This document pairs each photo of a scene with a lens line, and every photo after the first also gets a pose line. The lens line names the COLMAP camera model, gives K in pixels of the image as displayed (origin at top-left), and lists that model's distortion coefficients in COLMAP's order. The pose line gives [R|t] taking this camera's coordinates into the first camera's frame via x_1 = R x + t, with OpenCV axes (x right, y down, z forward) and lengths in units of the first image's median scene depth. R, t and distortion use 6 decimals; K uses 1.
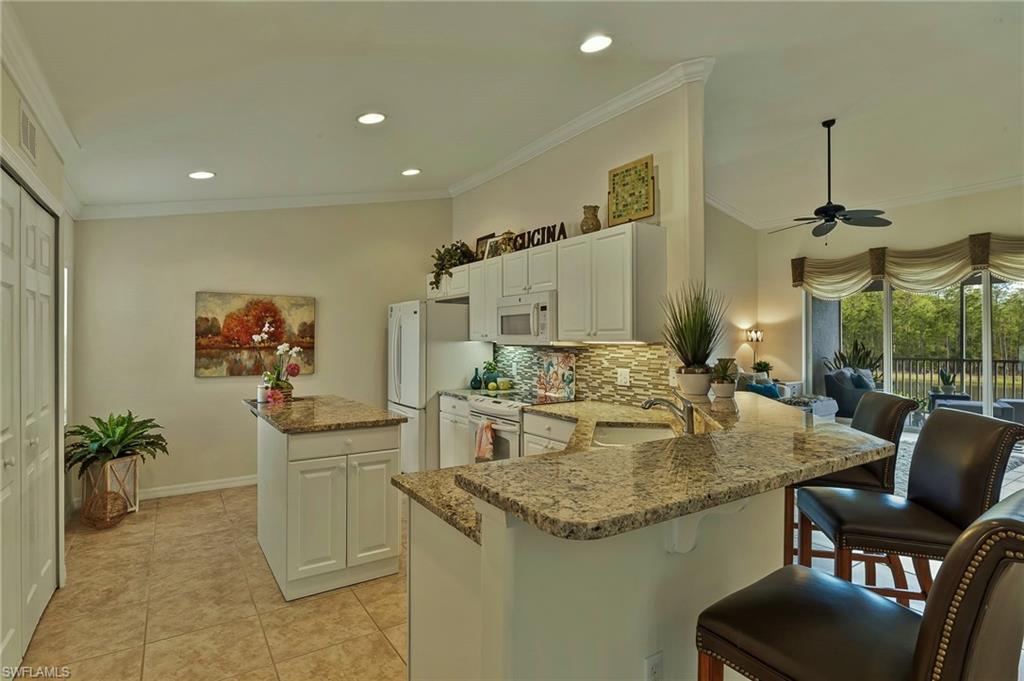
lens RADIAL K [[516.9, 0, 514.2], [0, 516.9, 342.1], [0, 0, 1]] dist [-0.001707, 0.001683]
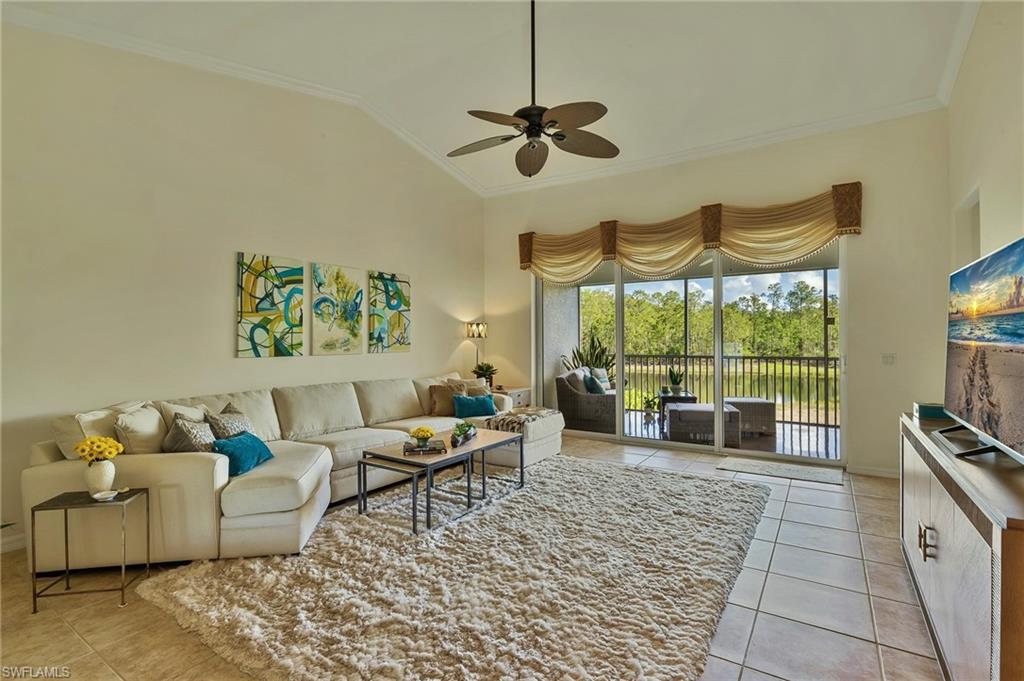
lens RADIAL K [[477.7, 0, 509.5], [0, 477.7, 339.2], [0, 0, 1]] dist [0.001698, 0.000026]
pose [[0.926542, -0.001335, 0.376188, 0.248032], [0.003056, 0.999987, -0.003979, 0.004500], [-0.376178, 0.004836, 0.926535, 0.326540]]
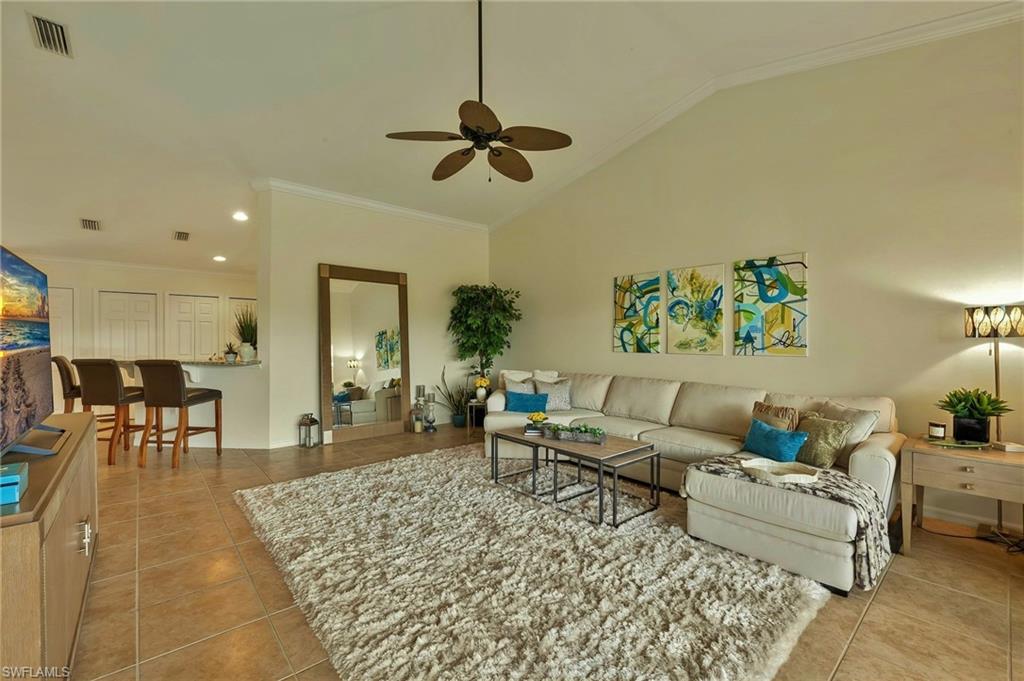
lens RADIAL K [[432.9, 0, 509.3], [0, 432.9, 339.8], [0, 0, 1]] dist [-0.000913, -0.000048]
pose [[0.120189, 0.006413, -0.992730, 0.691737], [-0.003534, 0.999976, 0.006032, 0.000579], [0.992745, 0.002783, 0.120208, 0.599323]]
